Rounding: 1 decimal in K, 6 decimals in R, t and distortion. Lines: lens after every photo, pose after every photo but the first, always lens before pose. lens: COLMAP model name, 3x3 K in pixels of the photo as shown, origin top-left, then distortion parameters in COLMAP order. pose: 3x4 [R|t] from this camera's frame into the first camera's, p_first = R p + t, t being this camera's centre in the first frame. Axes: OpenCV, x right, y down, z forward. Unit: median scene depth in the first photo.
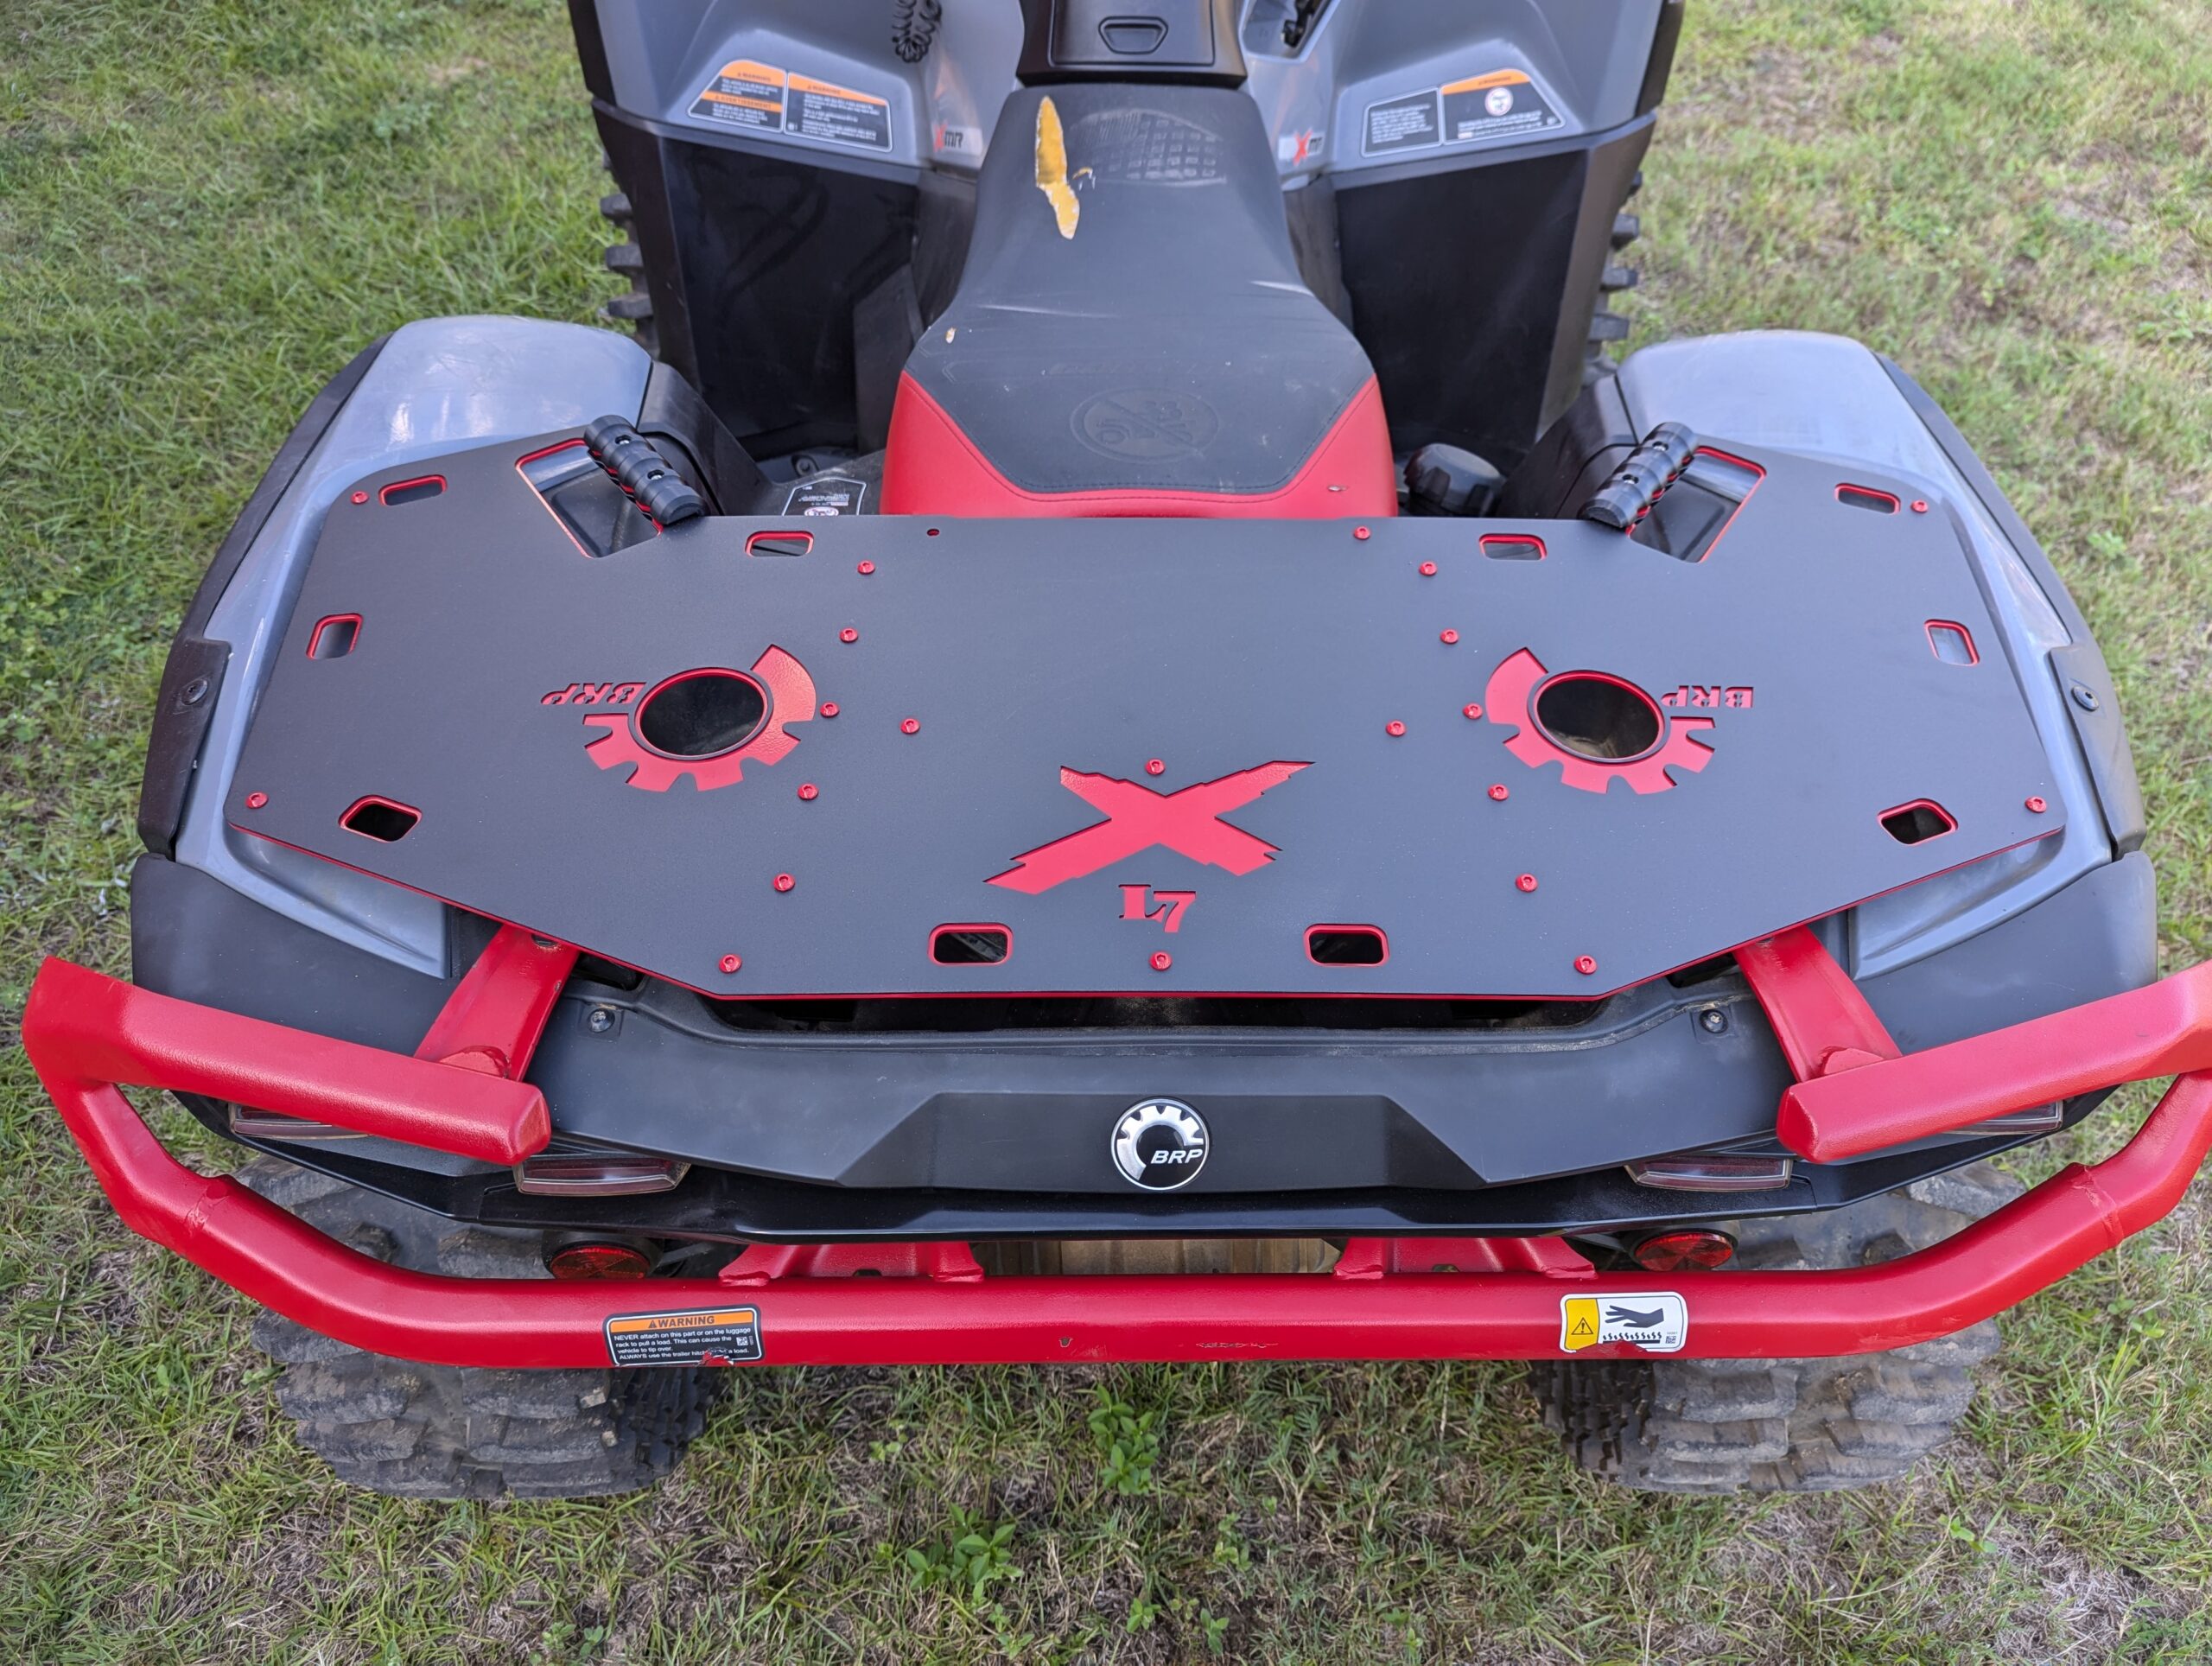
lens RADIAL K [[1573.8, 0, 1123.2], [0, 1573.8, 826.9], [0, 0, 1]] dist [0.056757, -0.055526]
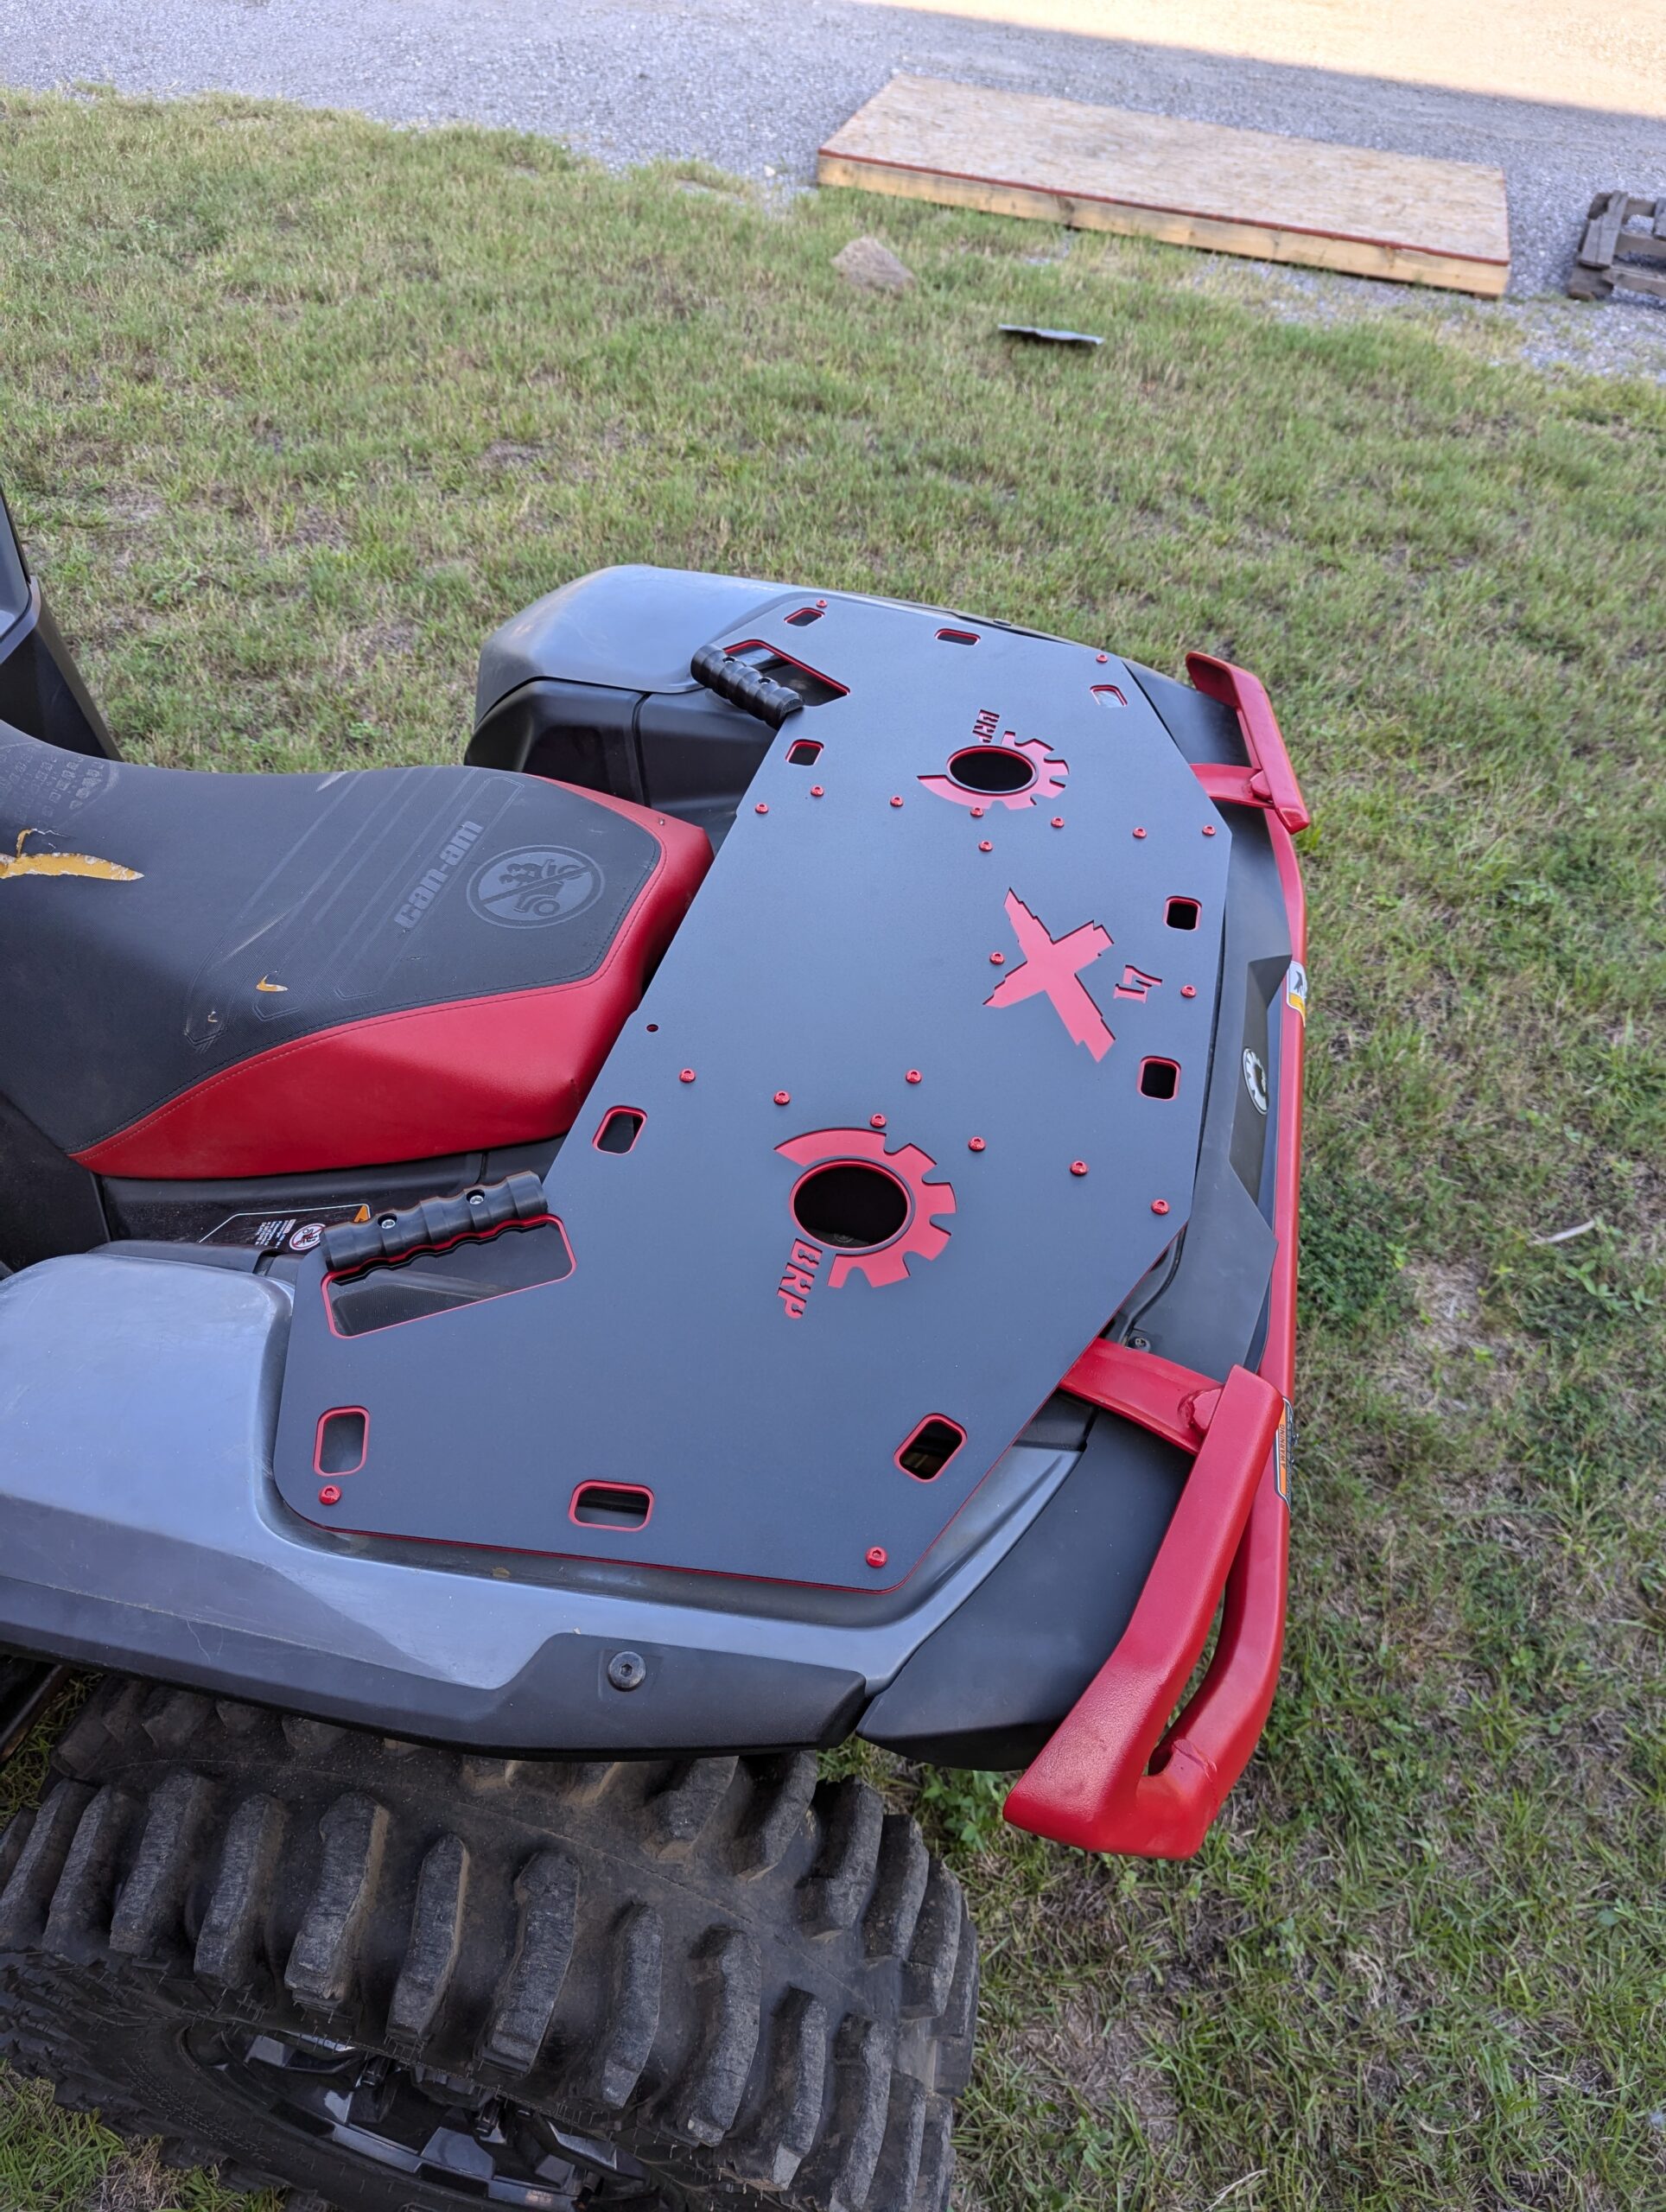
lens RADIAL K [[1573.8, 0, 828.0], [0, 1573.8, 1137.9], [0, 0, 1]] dist [0.056757, -0.055526]
pose [[0.238667, -0.679465, 0.693805, -0.696857], [0.692042, 0.620216, 0.369336, -0.359222], [-0.681260, 0.391994, 0.618244, 0.247727]]
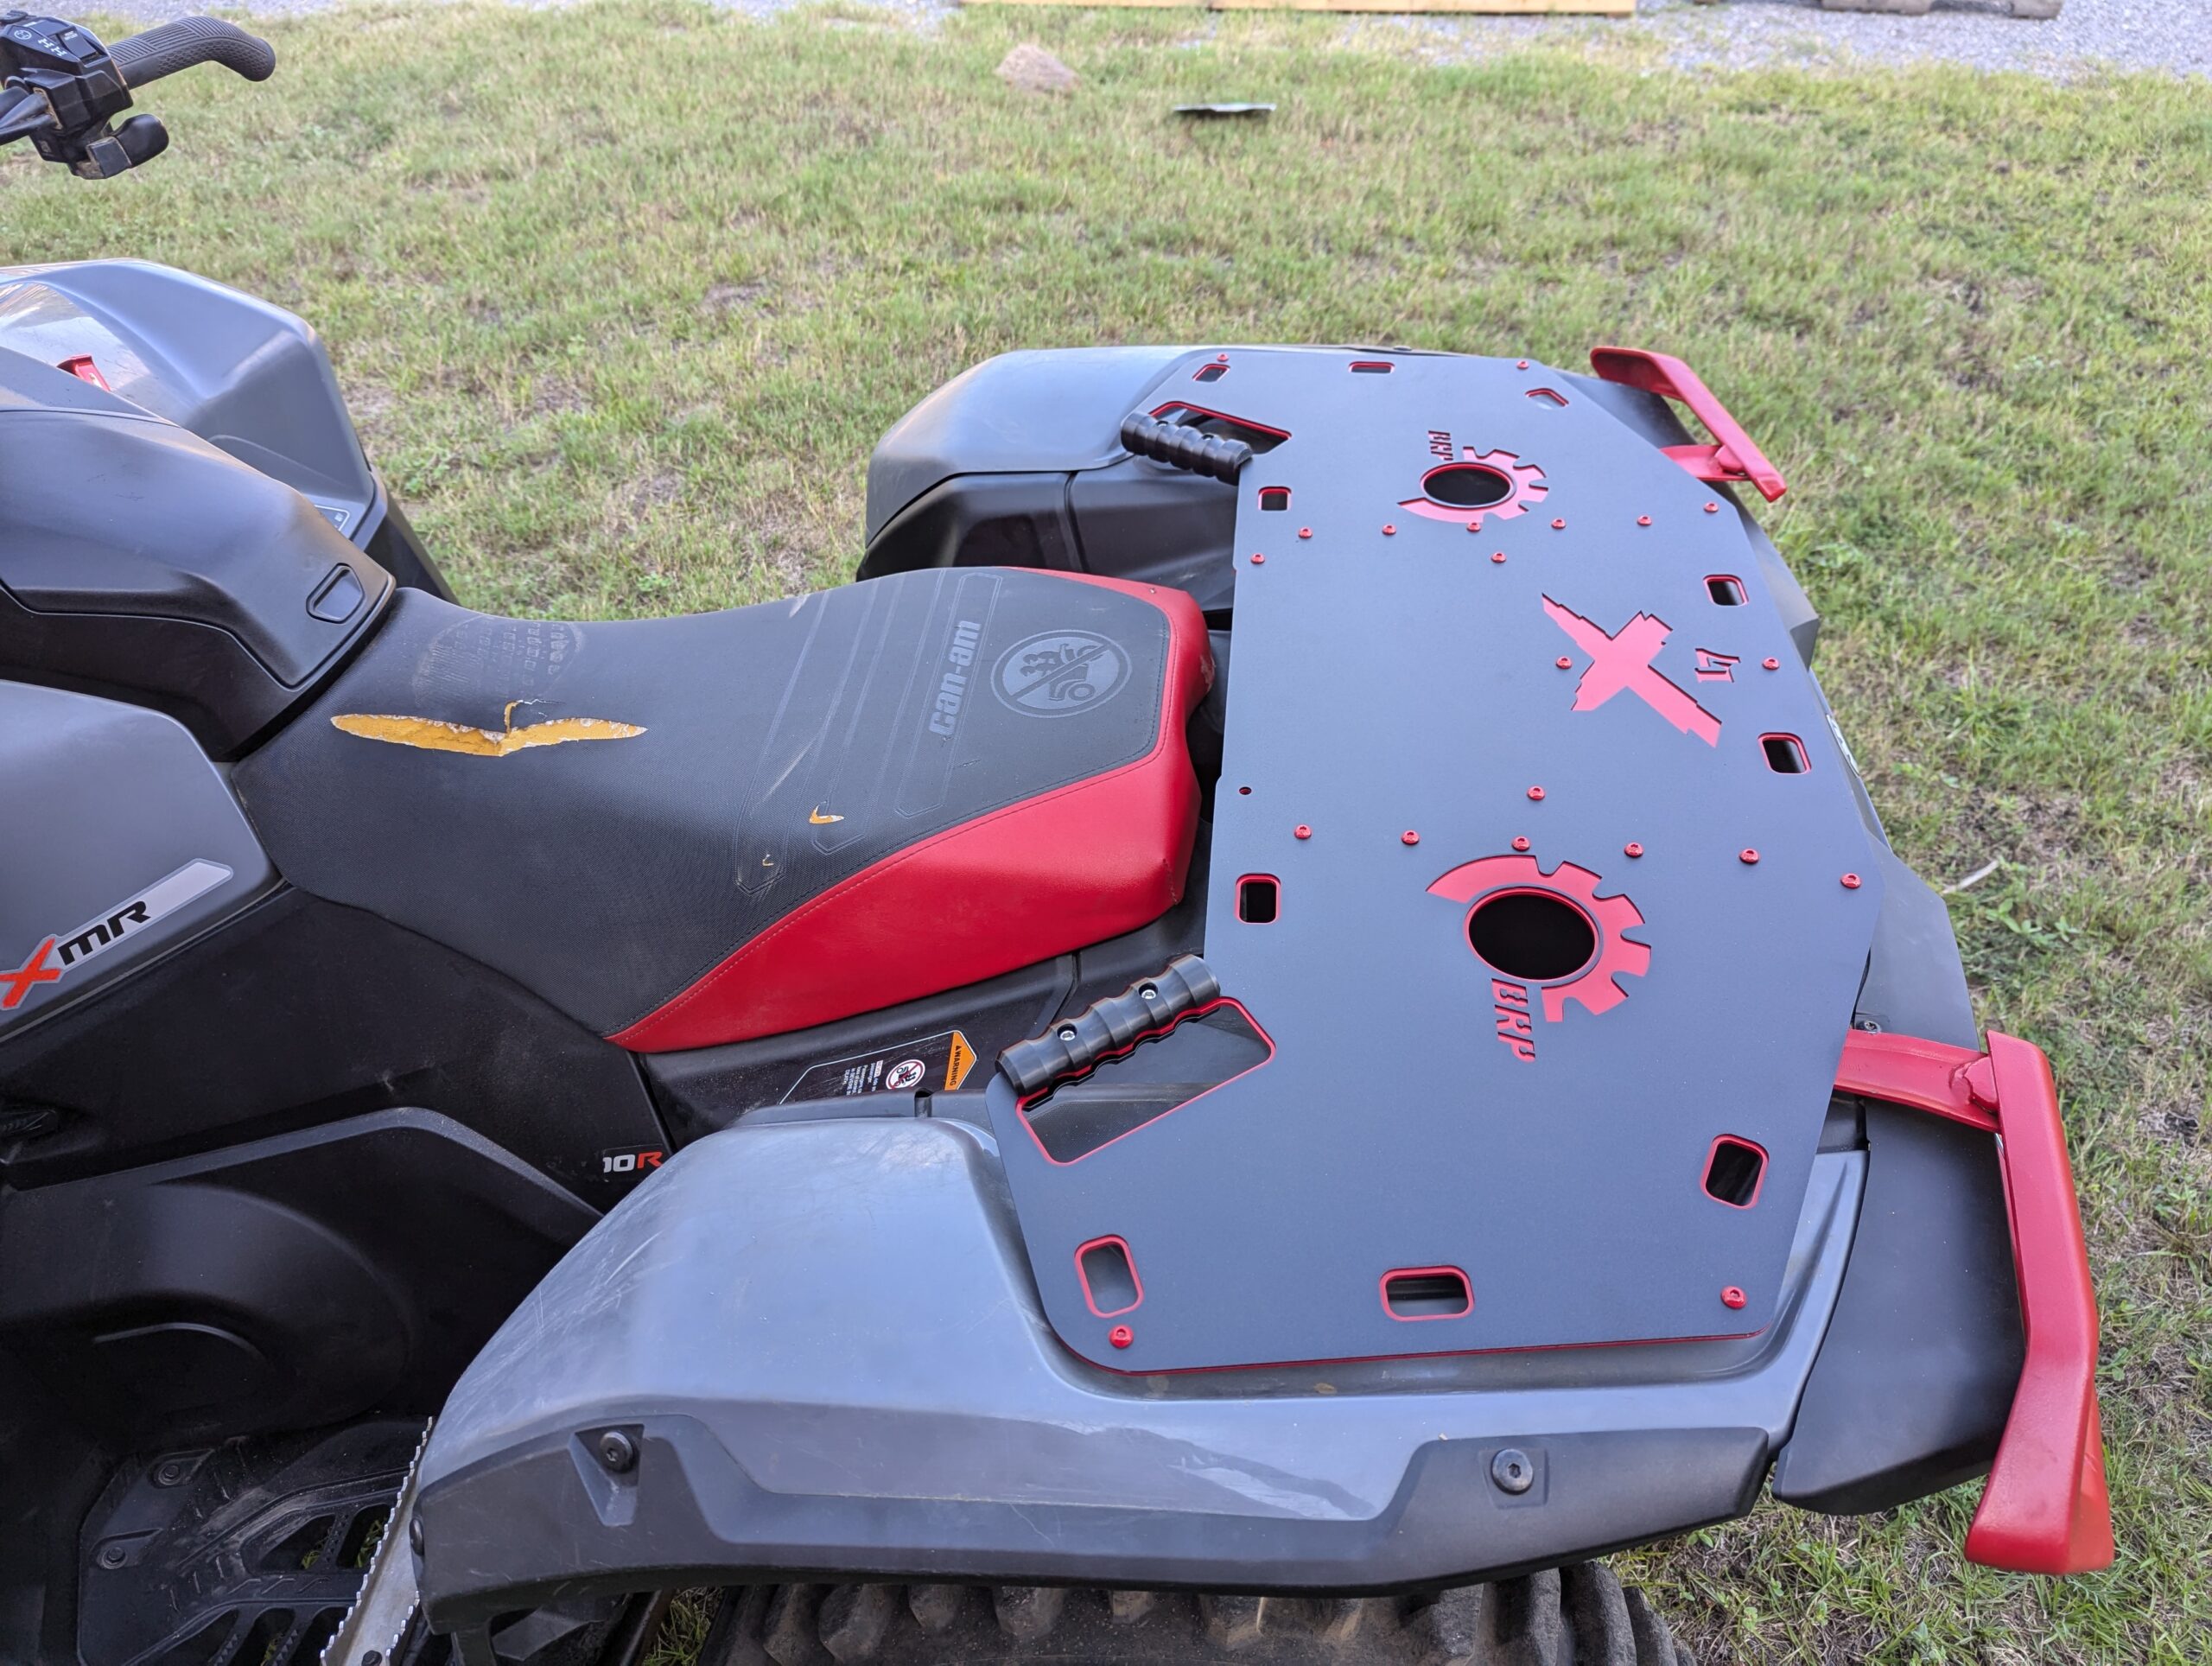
lens RADIAL K [[1573.8, 0, 1120.6], [0, 1573.8, 830.6], [0, 0, 1]] dist [0.056757, -0.055526]
pose [[0.090877, -0.663471, 0.742662, -0.705474], [0.771043, 0.518848, 0.369173, -0.481811], [-0.630265, 0.539076, 0.558716, 0.414909]]
